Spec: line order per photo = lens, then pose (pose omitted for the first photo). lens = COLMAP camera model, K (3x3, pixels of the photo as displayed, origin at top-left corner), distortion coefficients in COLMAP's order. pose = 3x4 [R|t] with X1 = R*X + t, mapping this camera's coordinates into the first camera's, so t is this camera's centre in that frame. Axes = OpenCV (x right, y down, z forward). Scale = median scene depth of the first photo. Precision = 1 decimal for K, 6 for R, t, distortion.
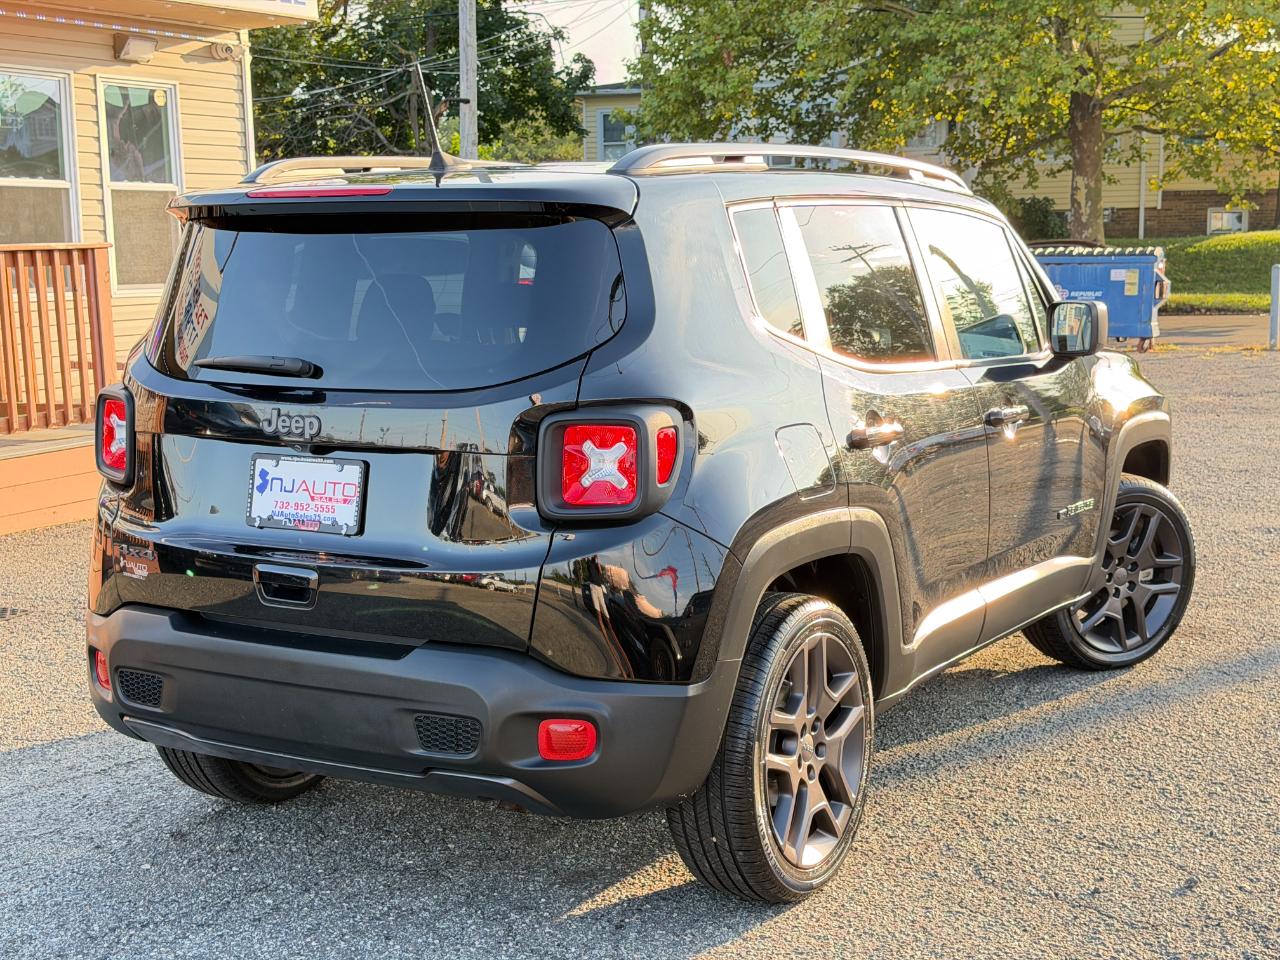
lens RADIAL K [[1765.9, 0, 649.2], [0, 1765.9, 482.9], [0, 0, 1]] dist [0.108511, 0.000000]
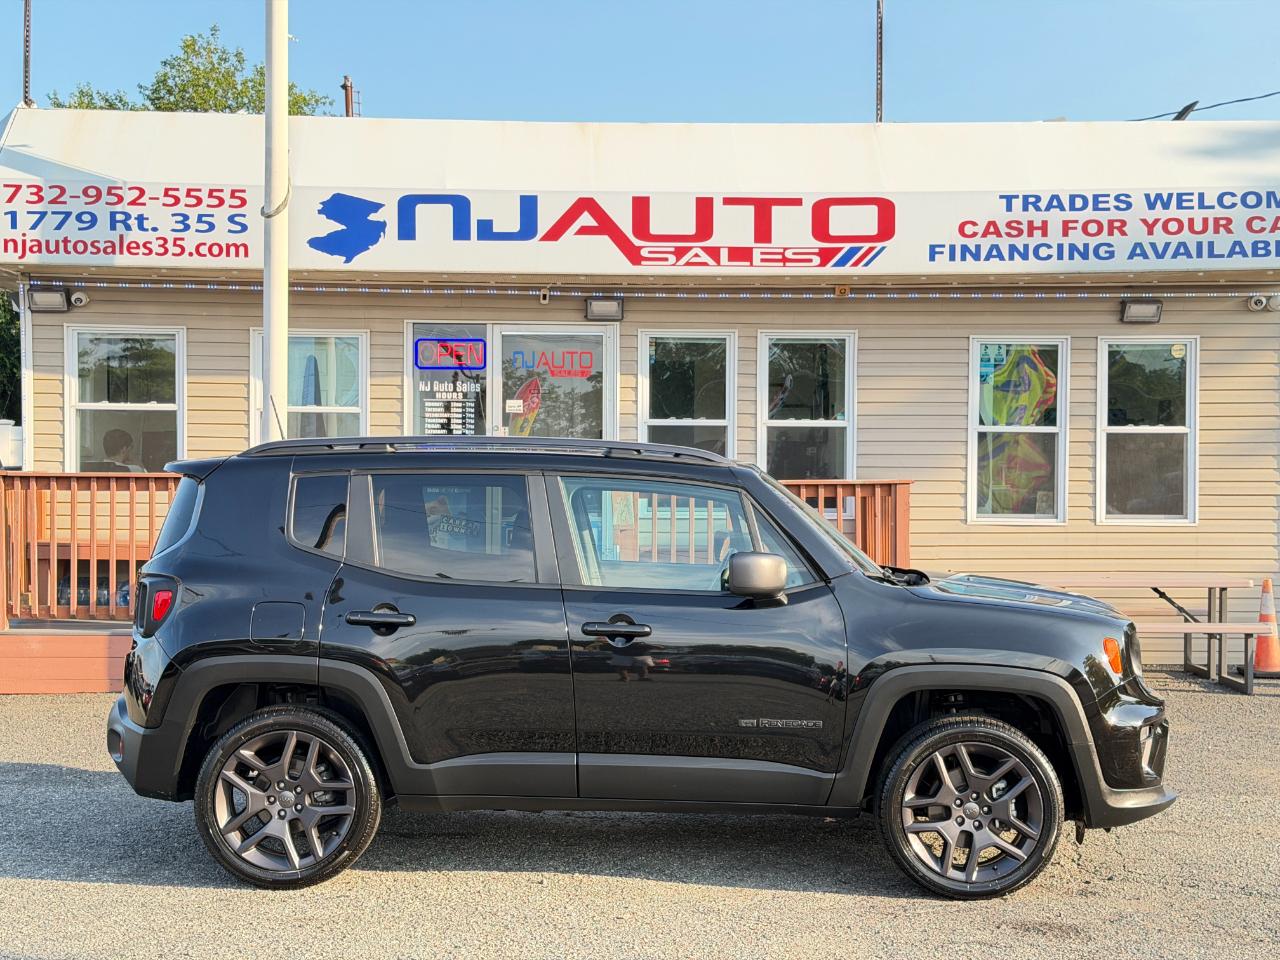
lens RADIAL K [[1765.9, 0, 647.0], [0, 1765.9, 472.7], [0, 0, 1]] dist [0.108511, 0.000000]
pose [[0.500035, 0.024711, -0.865653, 1.667716], [-0.129854, 0.990431, -0.046736, -0.118320], [0.856214, 0.135778, 0.498459, 0.398693]]
